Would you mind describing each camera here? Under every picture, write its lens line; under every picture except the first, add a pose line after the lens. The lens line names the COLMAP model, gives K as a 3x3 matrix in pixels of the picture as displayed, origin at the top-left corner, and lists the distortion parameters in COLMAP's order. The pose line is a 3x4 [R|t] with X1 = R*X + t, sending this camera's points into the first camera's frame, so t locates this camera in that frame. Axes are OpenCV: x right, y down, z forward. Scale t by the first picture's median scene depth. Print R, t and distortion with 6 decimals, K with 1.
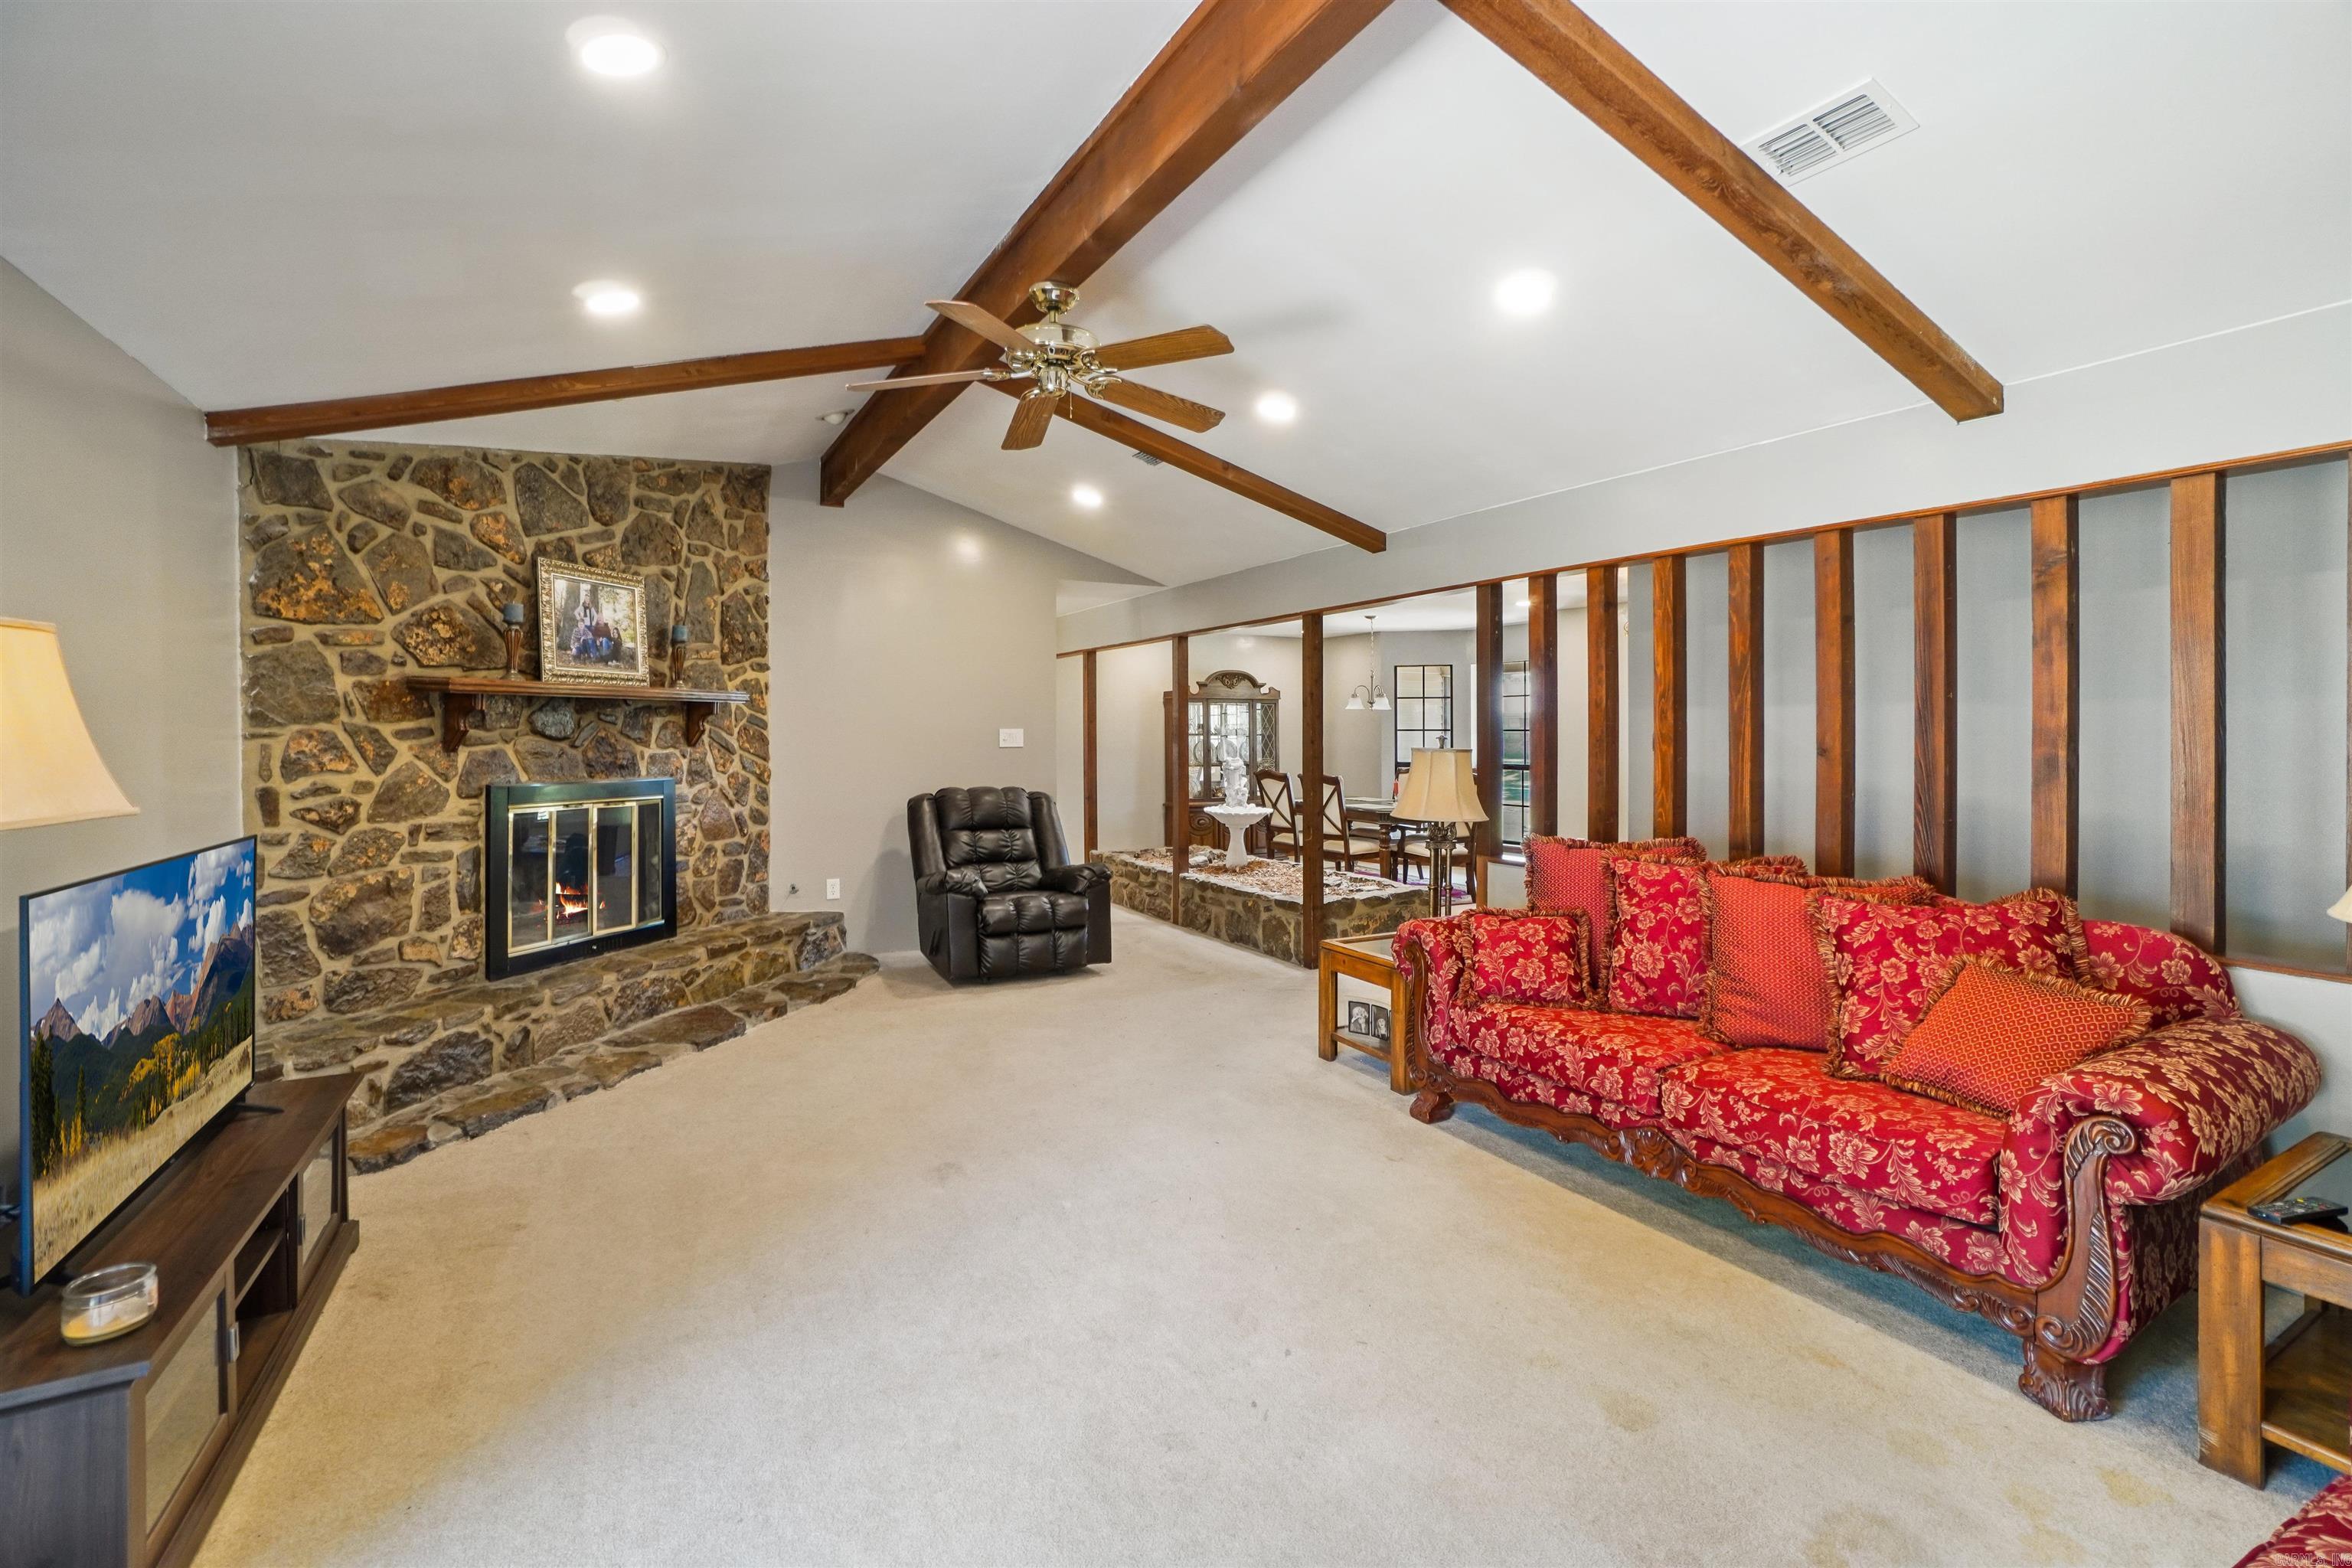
lens RADIAL K [[1054.4, 0, 1183.6], [0, 1054.4, 736.3], [0, 0, 1]] dist [-0.055325, 0.020333]
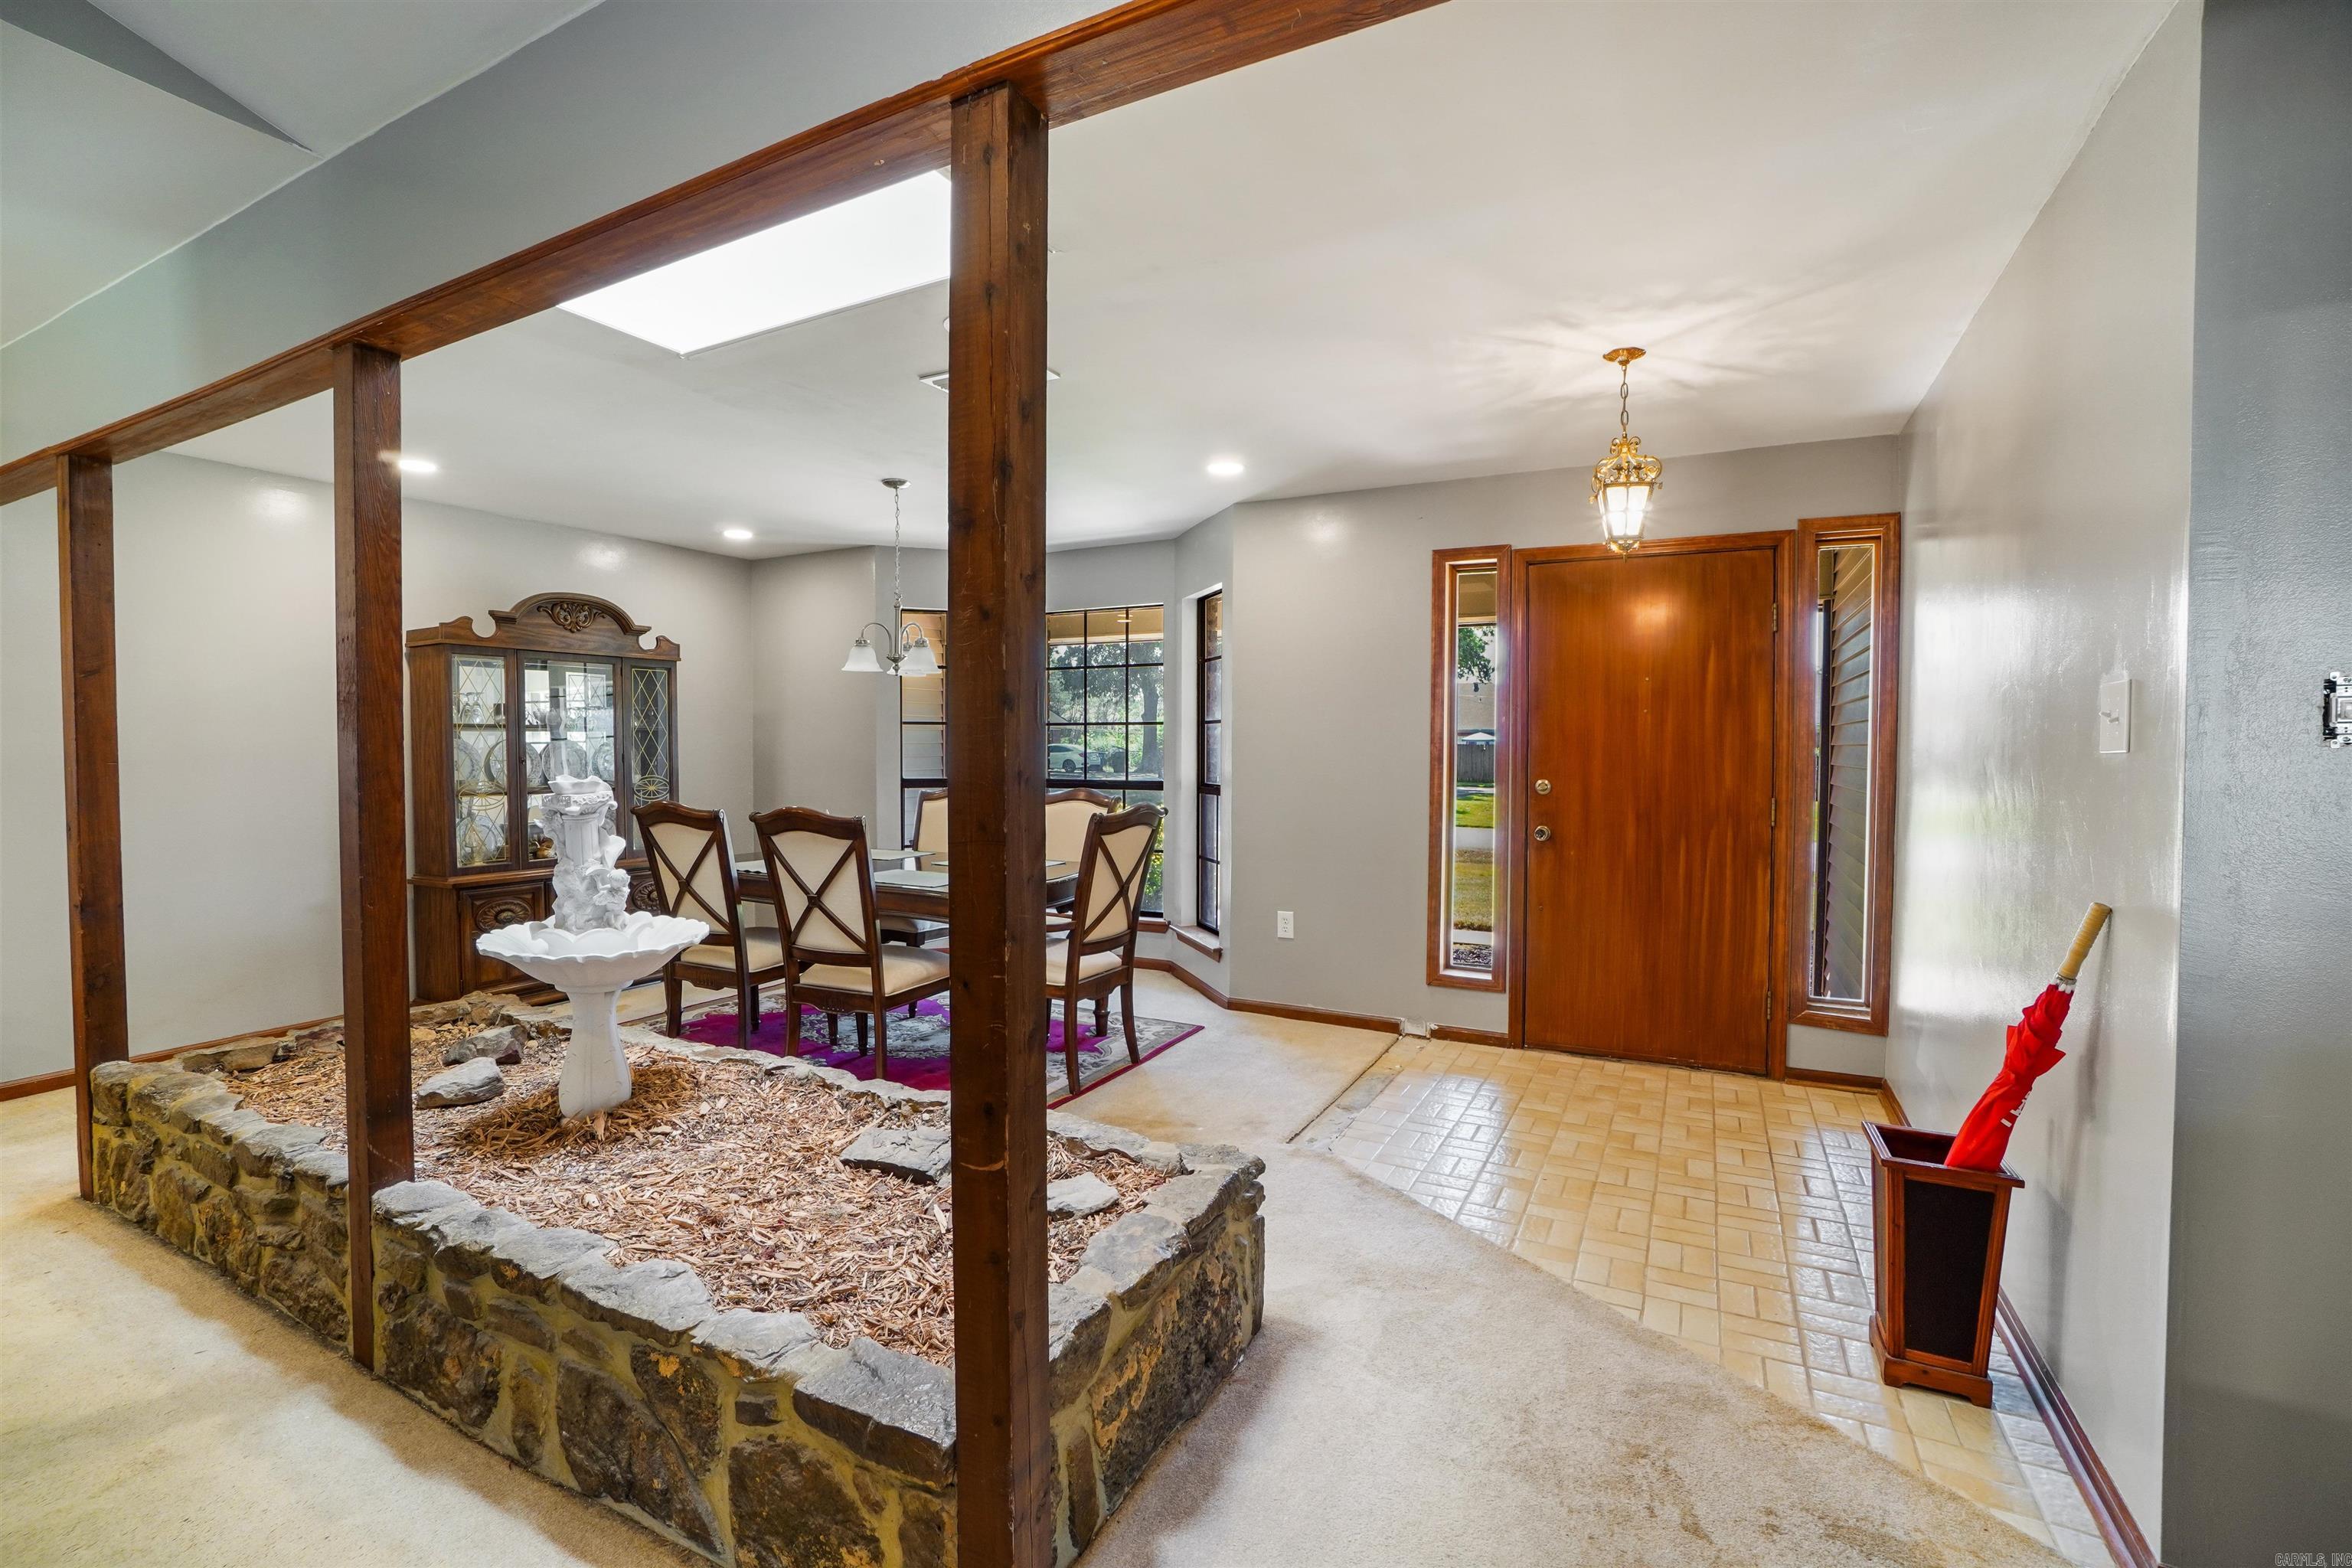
lens RADIAL K [[1054.4, 0, 1183.6], [0, 1054.4, 736.3], [0, 0, 1]] dist [-0.055325, 0.020333]
pose [[0.838390, -0.001749, 0.545068, 0.036043], [0.004312, 0.999985, -0.003423, 0.010043], [-0.545053, 0.005220, 0.838385, 0.793618]]
